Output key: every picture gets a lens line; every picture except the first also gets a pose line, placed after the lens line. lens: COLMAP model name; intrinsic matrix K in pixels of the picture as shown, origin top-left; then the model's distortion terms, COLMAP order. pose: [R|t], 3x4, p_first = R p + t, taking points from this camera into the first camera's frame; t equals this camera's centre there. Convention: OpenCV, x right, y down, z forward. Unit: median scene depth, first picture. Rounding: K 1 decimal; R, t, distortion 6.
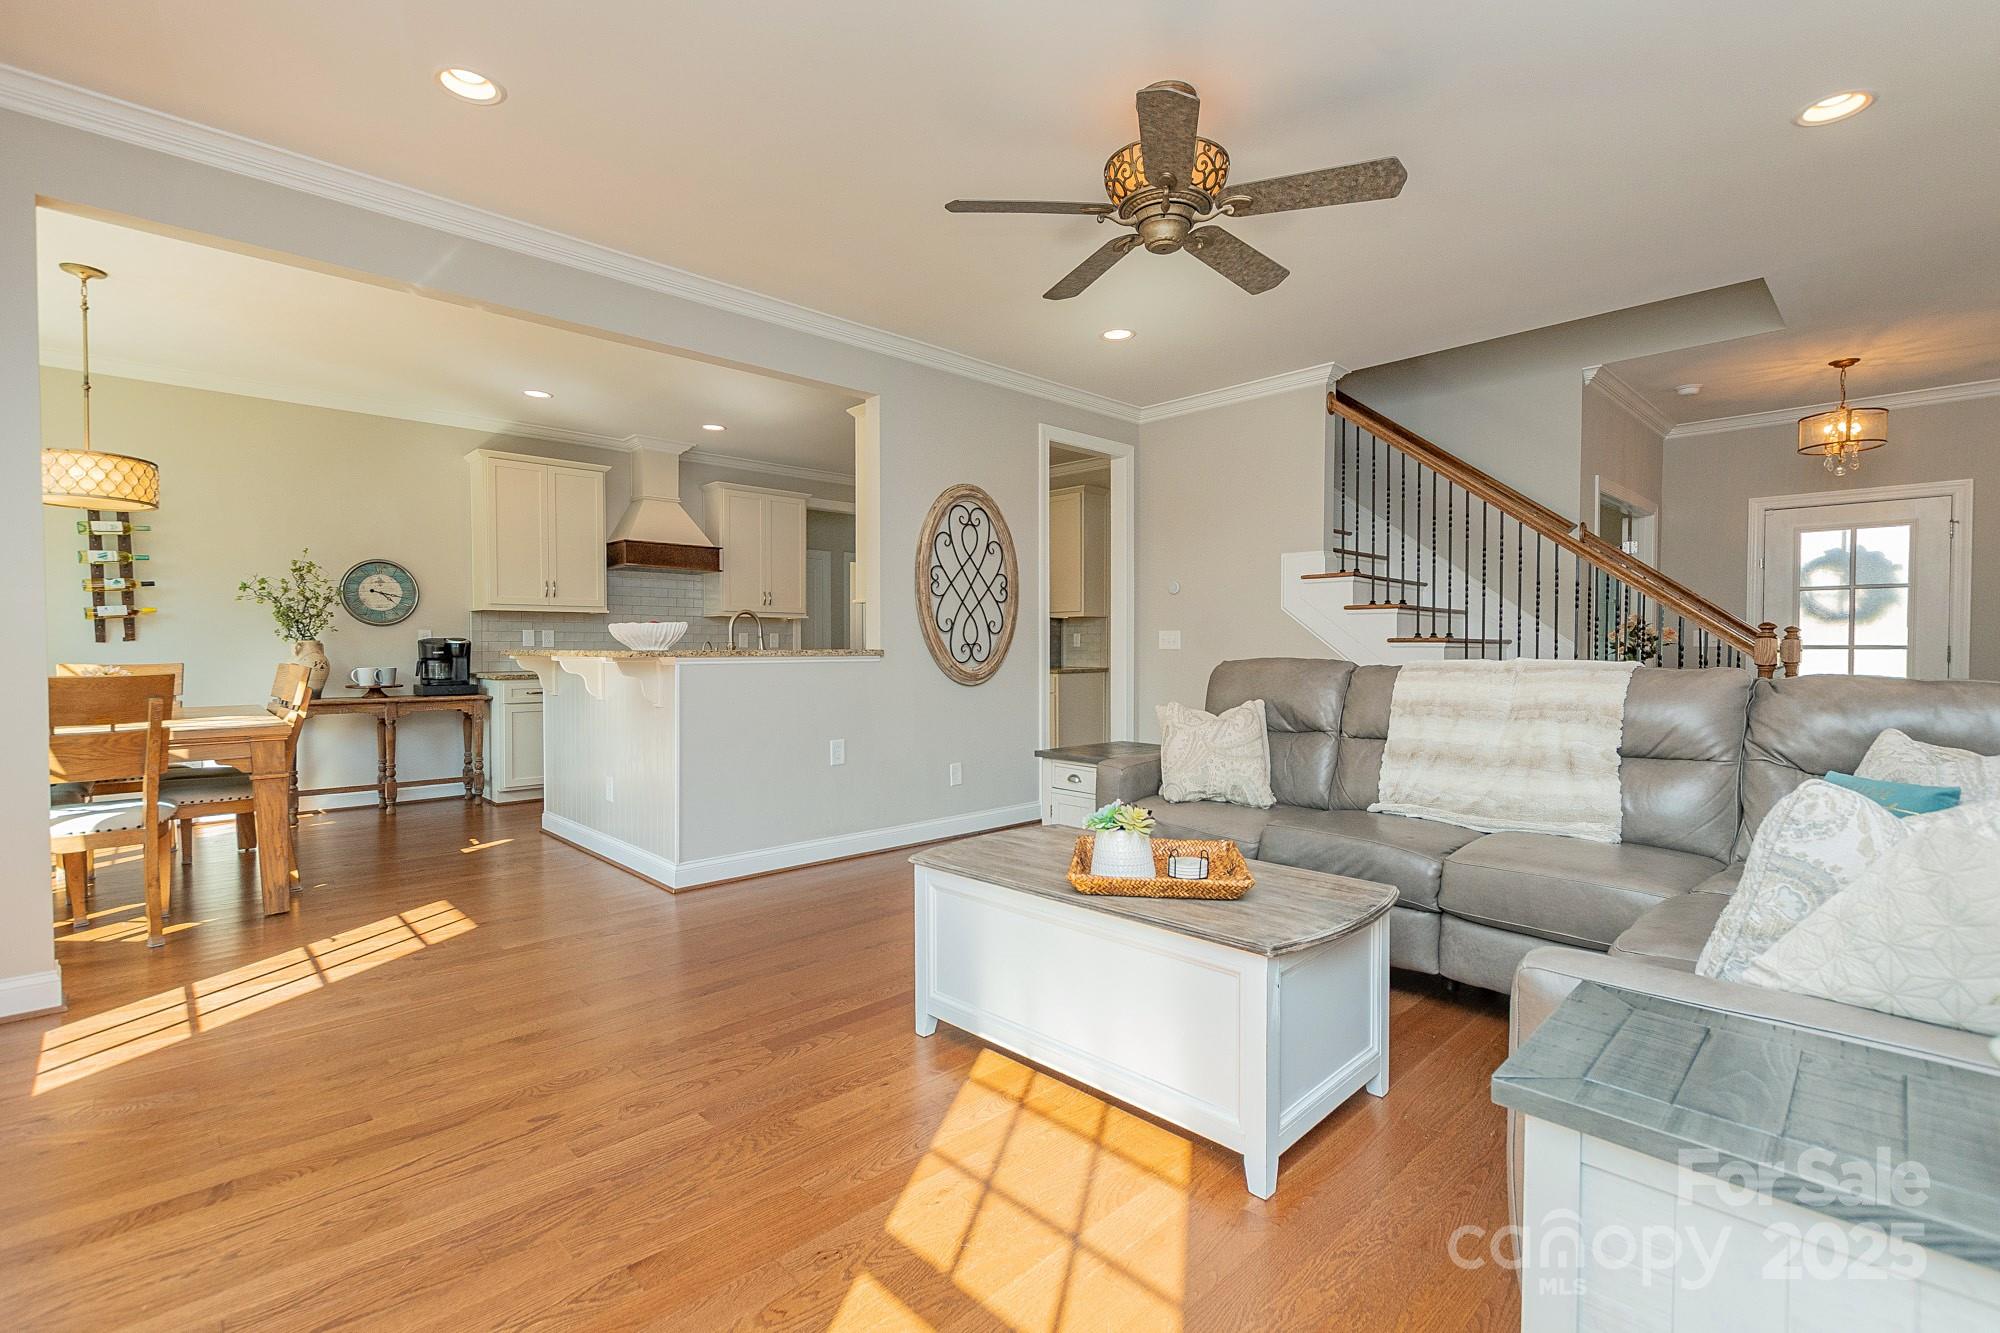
lens RADIAL K [[898.5, 0, 995.5], [0, 898.5, 659.1], [0, 0, 1]] dist [-0.002314, -0.000397]
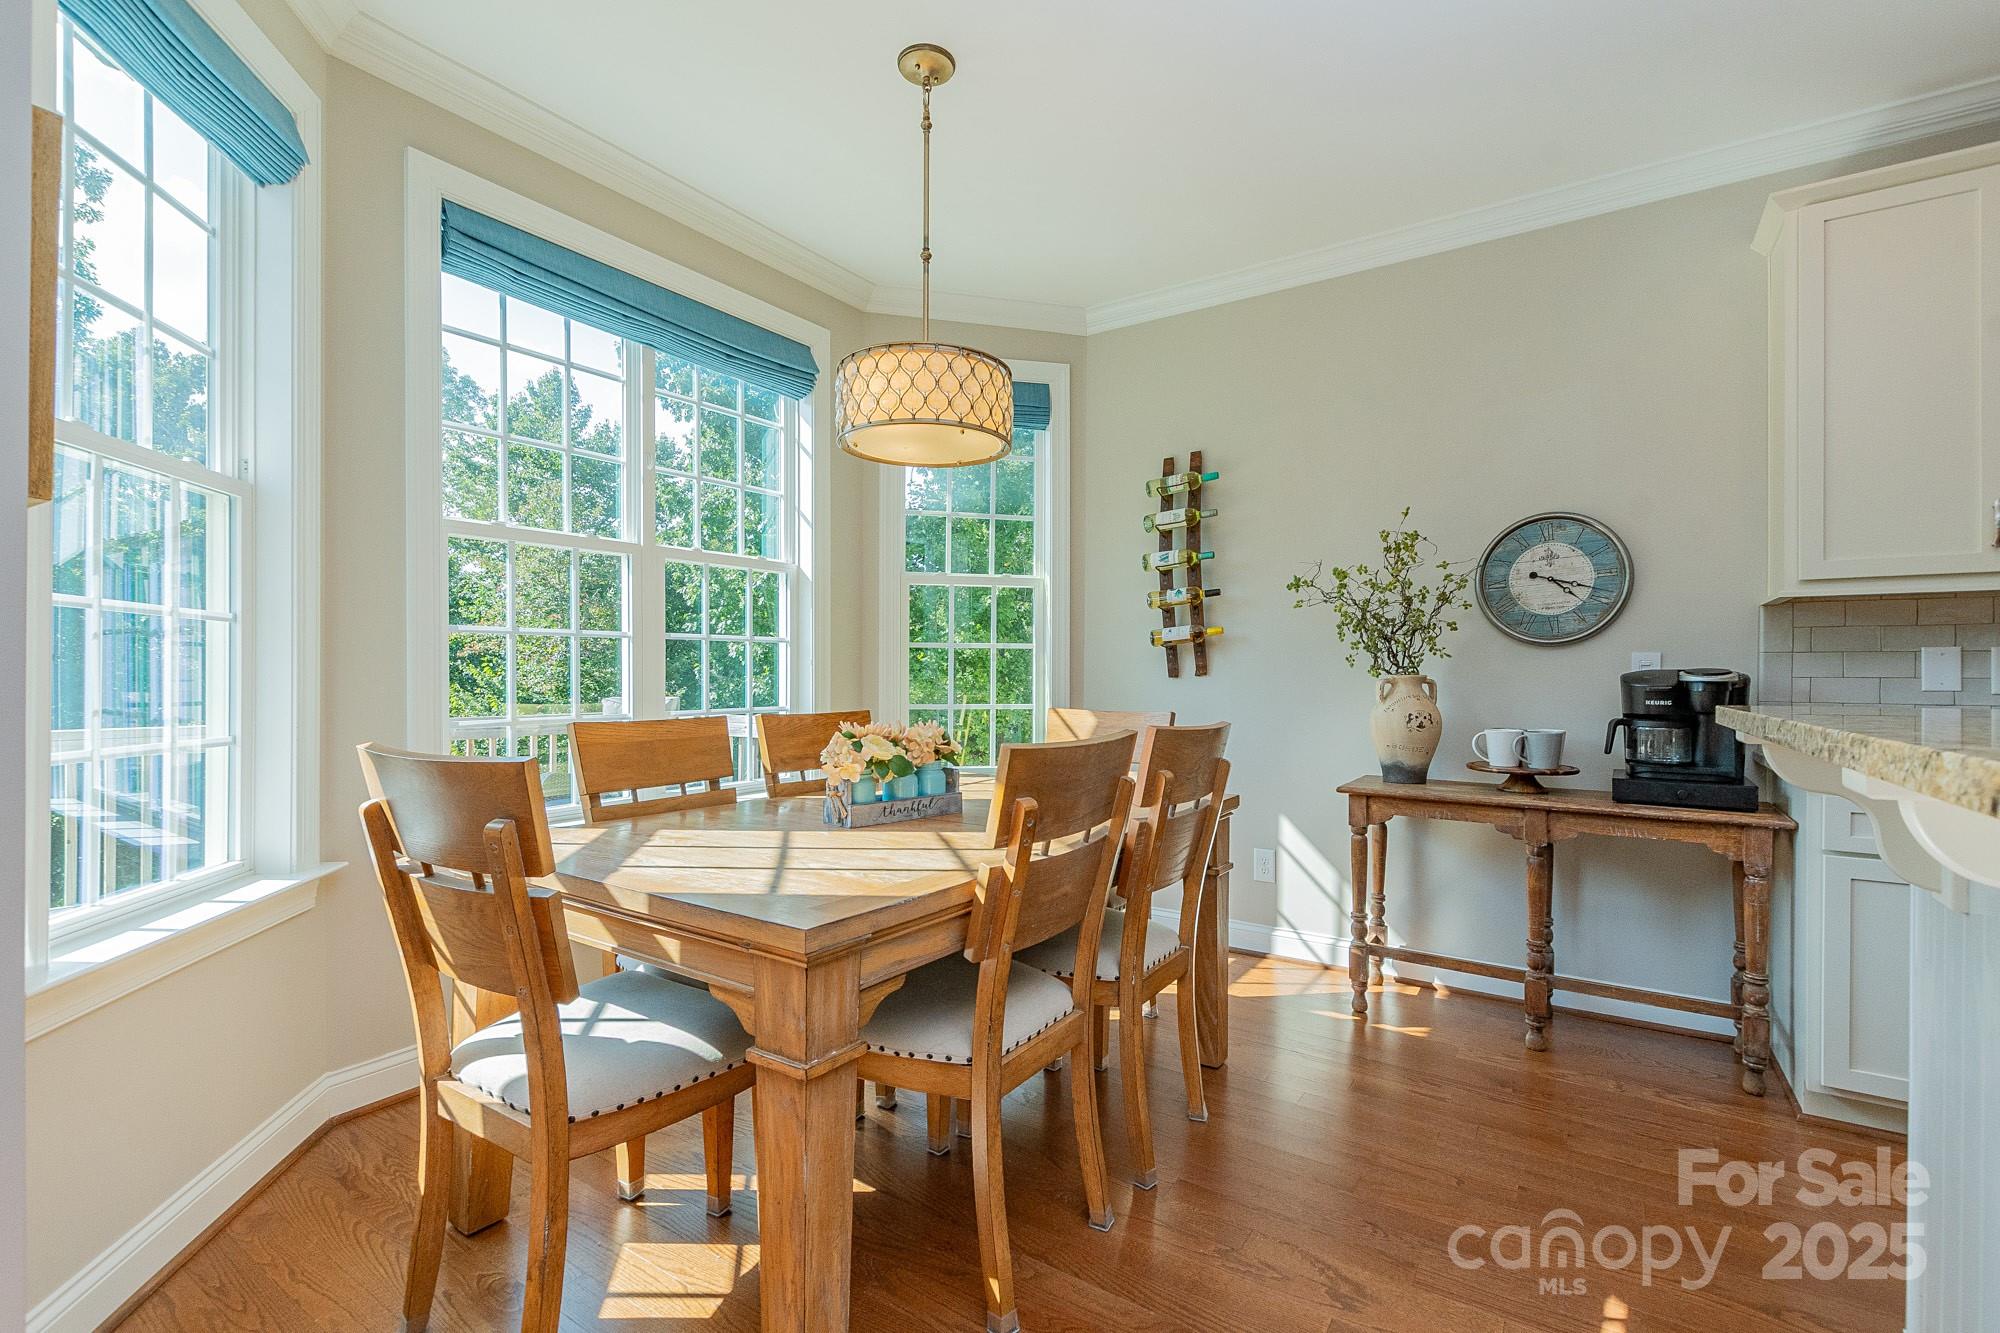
lens RADIAL K [[898.5, 0, 995.5], [0, 898.5, 659.1], [0, 0, 1]] dist [-0.002314, -0.000397]
pose [[0.230748, -0.013790, -0.972916, -0.280609], [-0.017765, 0.999673, -0.018382, -0.015344], [0.972851, 0.021525, 0.230428, 0.605096]]
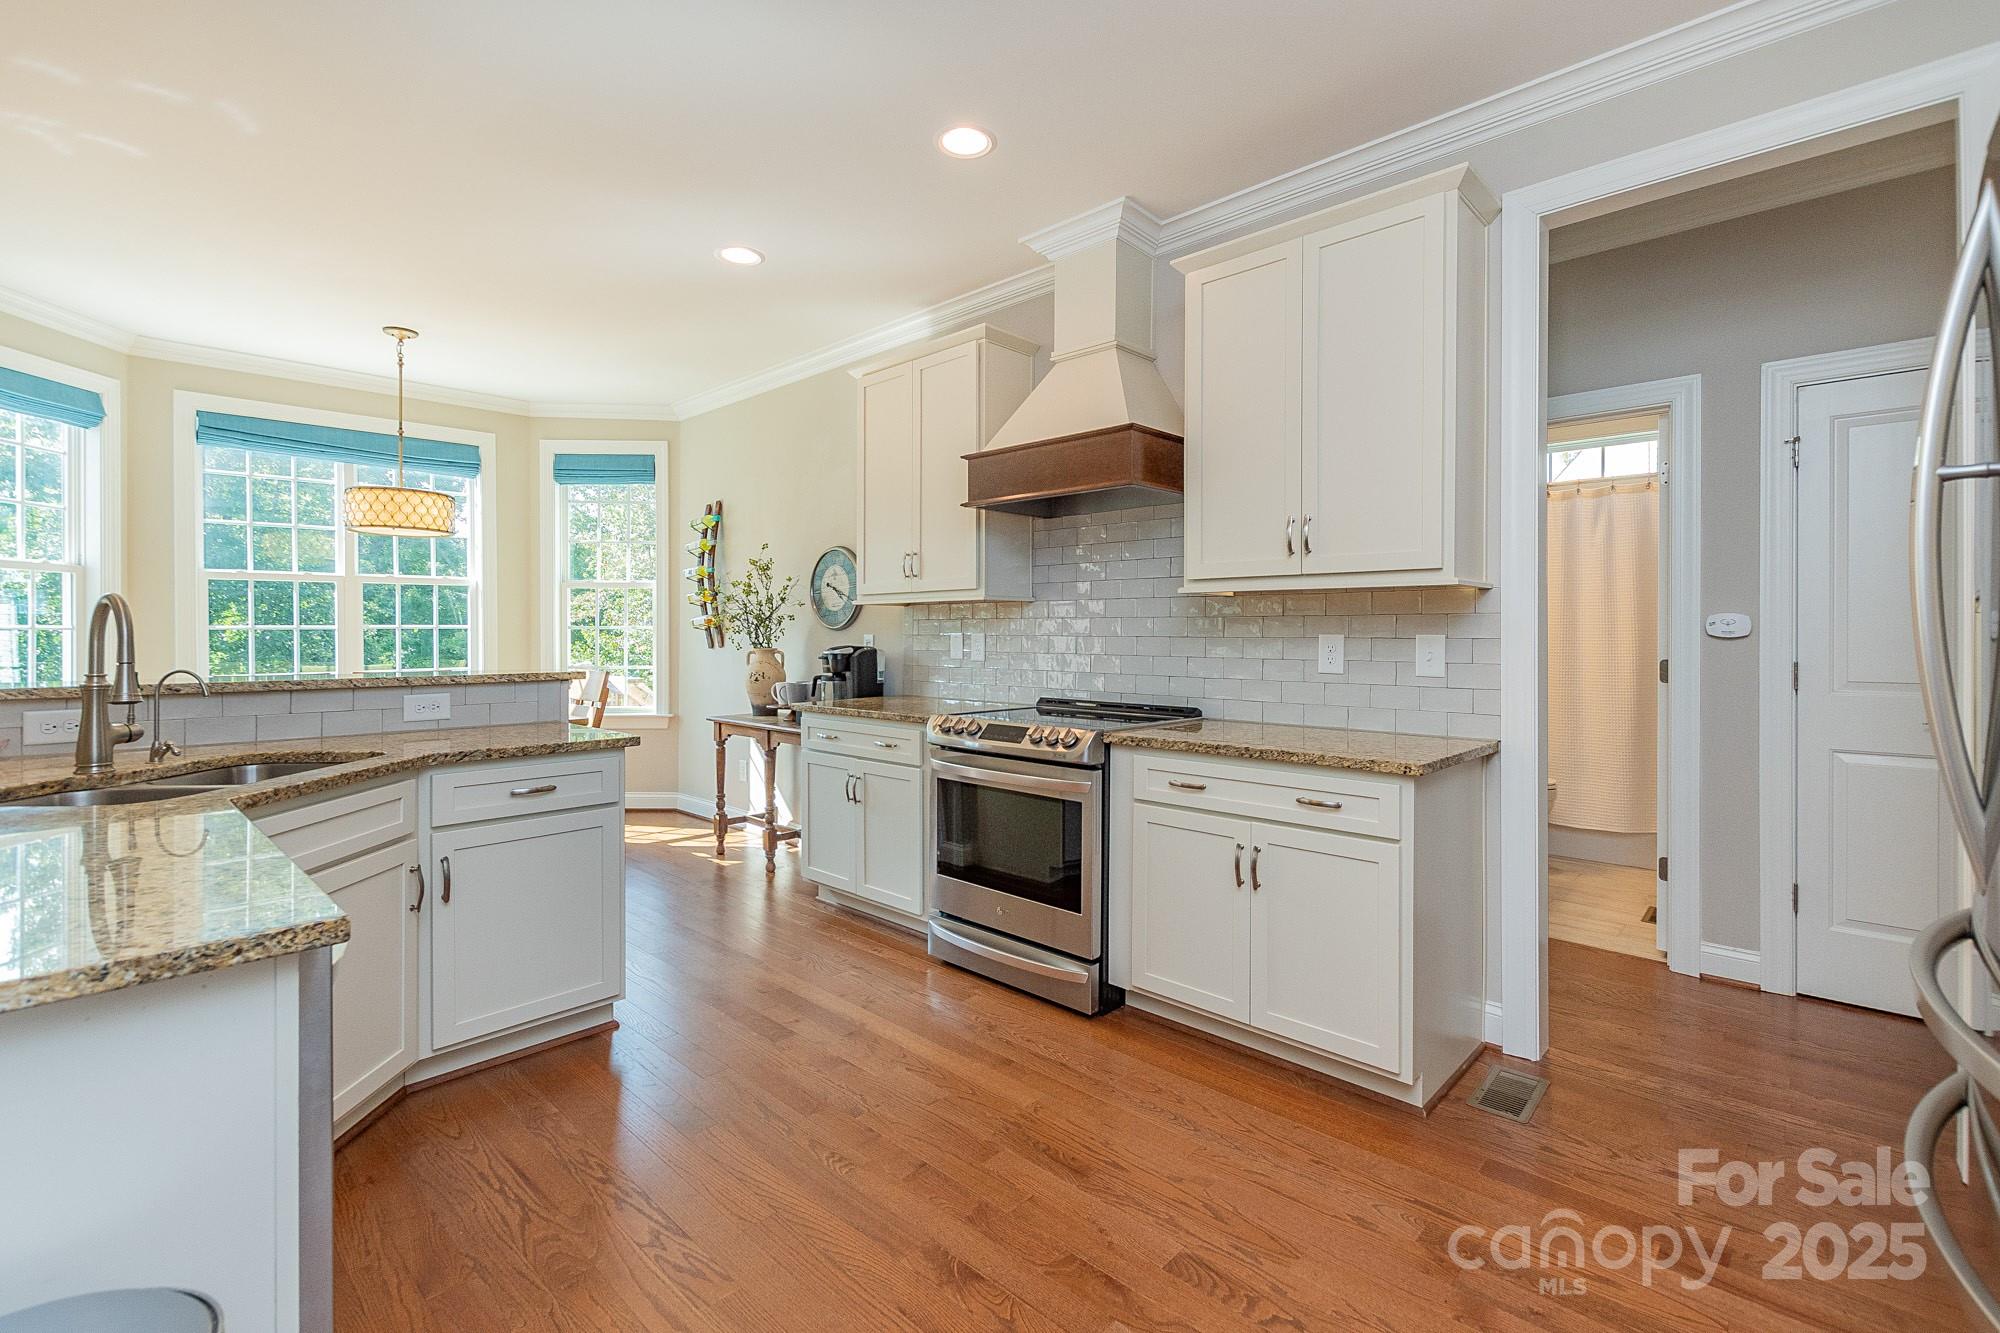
lens RADIAL K [[923.8, 0, 1002.4], [0, 923.8, 635.6], [0, 0, 1]] dist [0.001363, 0.000395]
pose [[0.034953, -0.006096, -0.999370, 0.132918], [-0.017788, 0.999819, -0.006721, -0.030429], [0.999231, 0.018012, 0.034838, 1.155826]]
